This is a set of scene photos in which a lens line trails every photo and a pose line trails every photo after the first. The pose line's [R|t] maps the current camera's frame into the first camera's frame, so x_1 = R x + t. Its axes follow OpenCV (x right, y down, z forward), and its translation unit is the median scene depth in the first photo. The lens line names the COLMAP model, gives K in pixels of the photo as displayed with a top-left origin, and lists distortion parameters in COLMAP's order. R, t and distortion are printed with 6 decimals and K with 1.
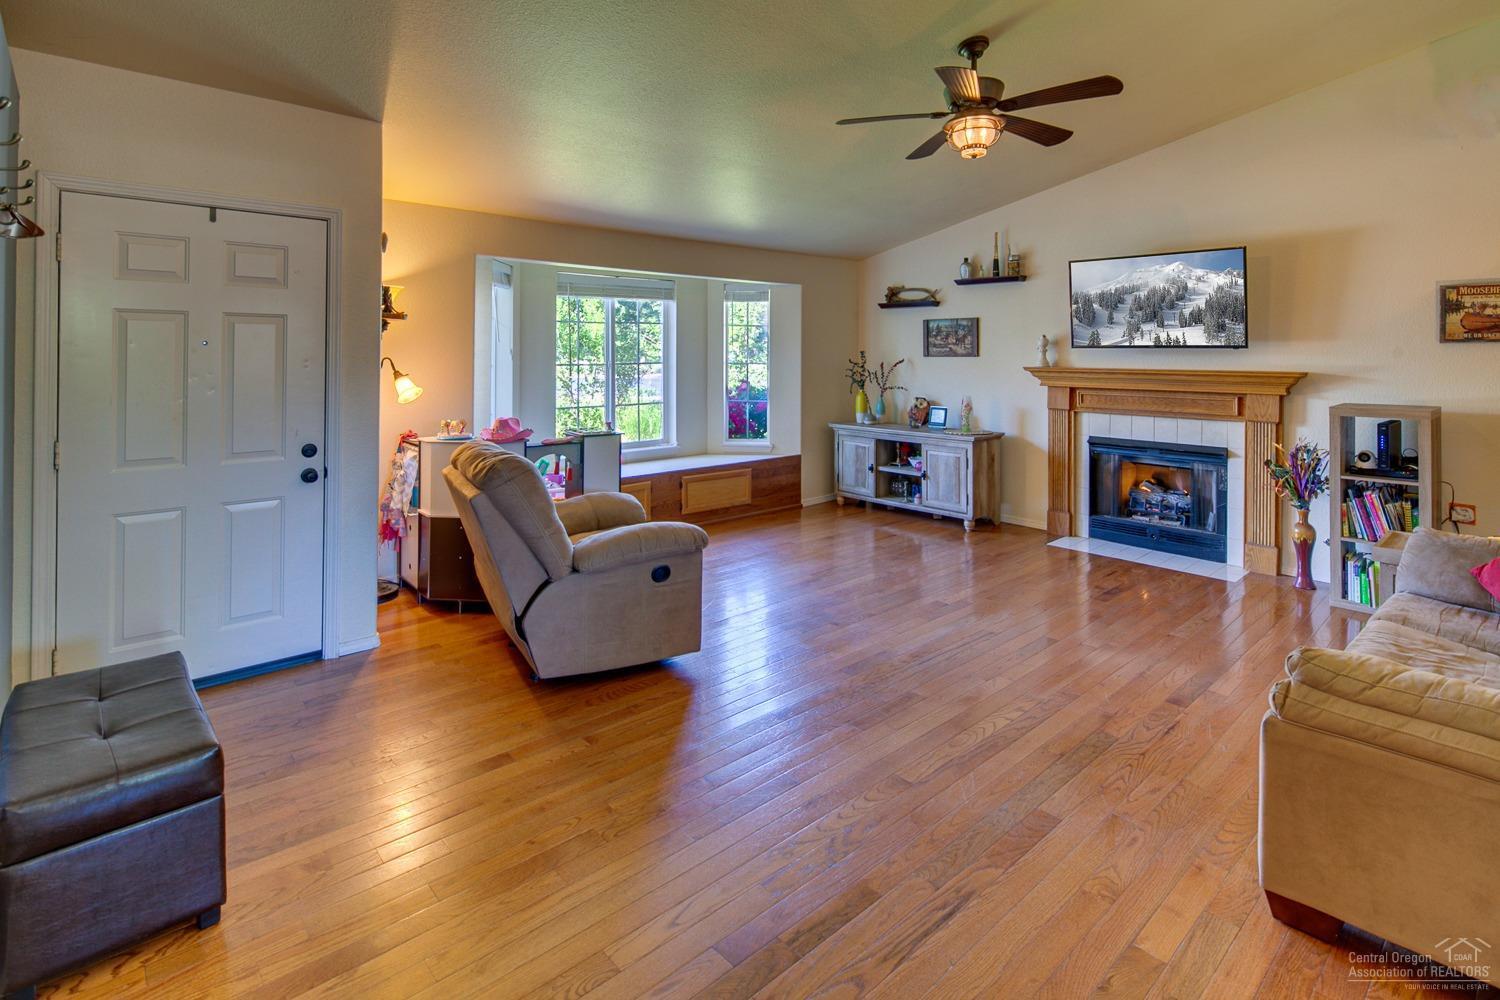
lens RADIAL K [[760.2, 0, 747.7], [0, 760.2, 331.8], [0, 0, 1]] dist [0.001338, -0.000077]
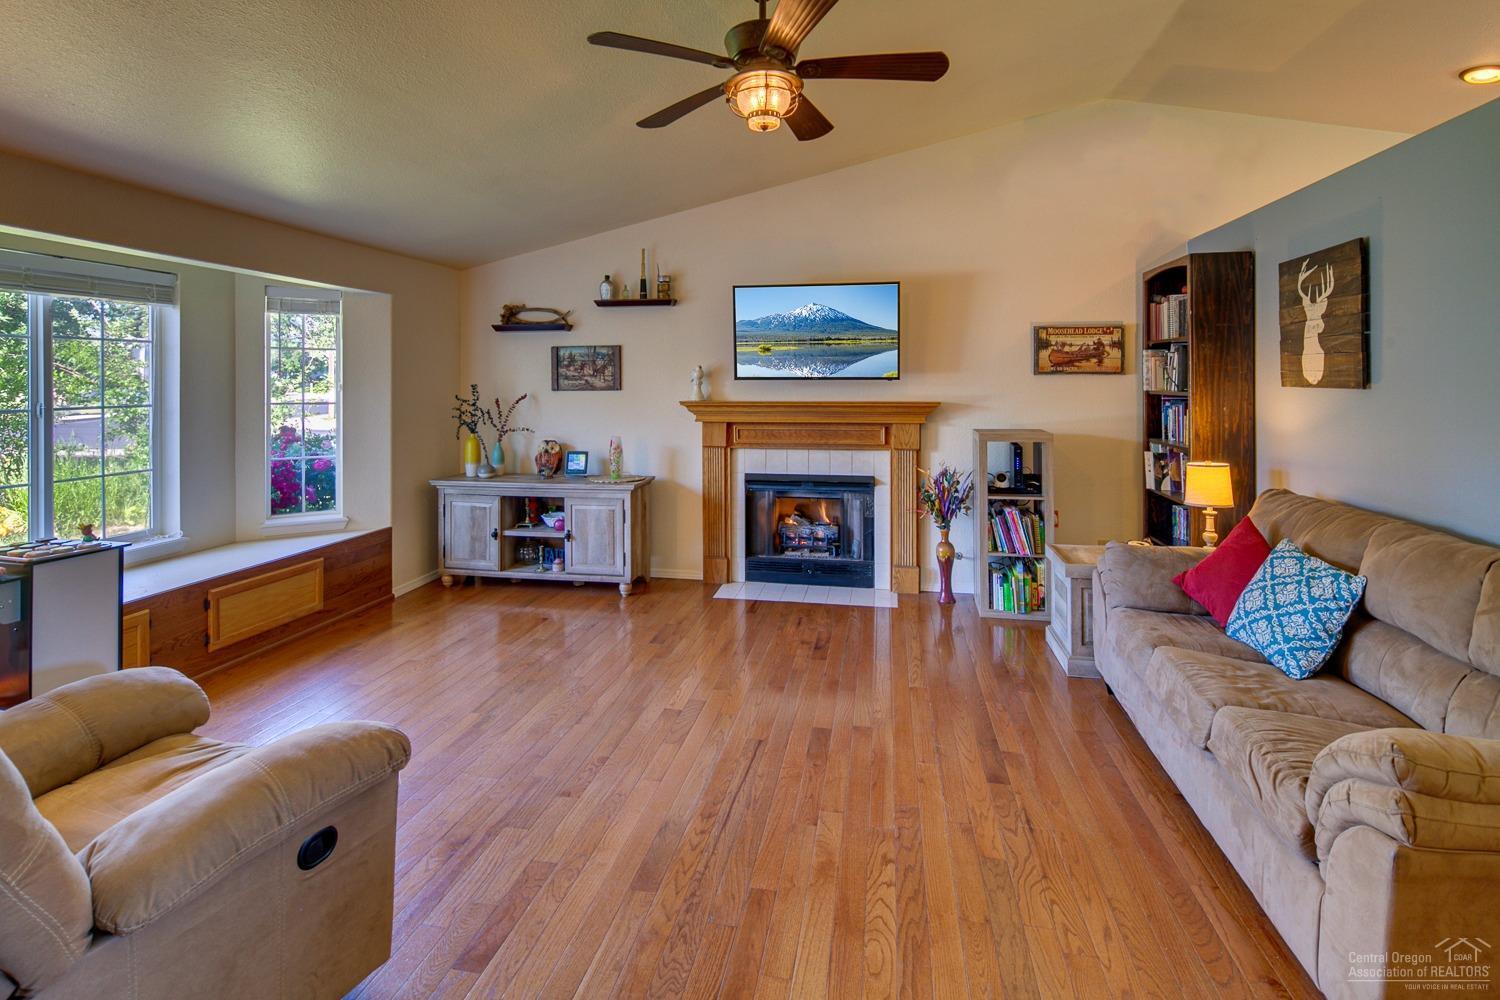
lens RADIAL K [[746.1, 0, 749.7], [0, 746.1, 372.6], [0, 0, 1]] dist [0.000832, -0.001127]
pose [[0.798943, 0.003785, 0.601395, -0.098718], [-0.010135, 0.999923, 0.007171, 0.005342], [-0.601322, -0.011825, 0.798920, 0.250808]]
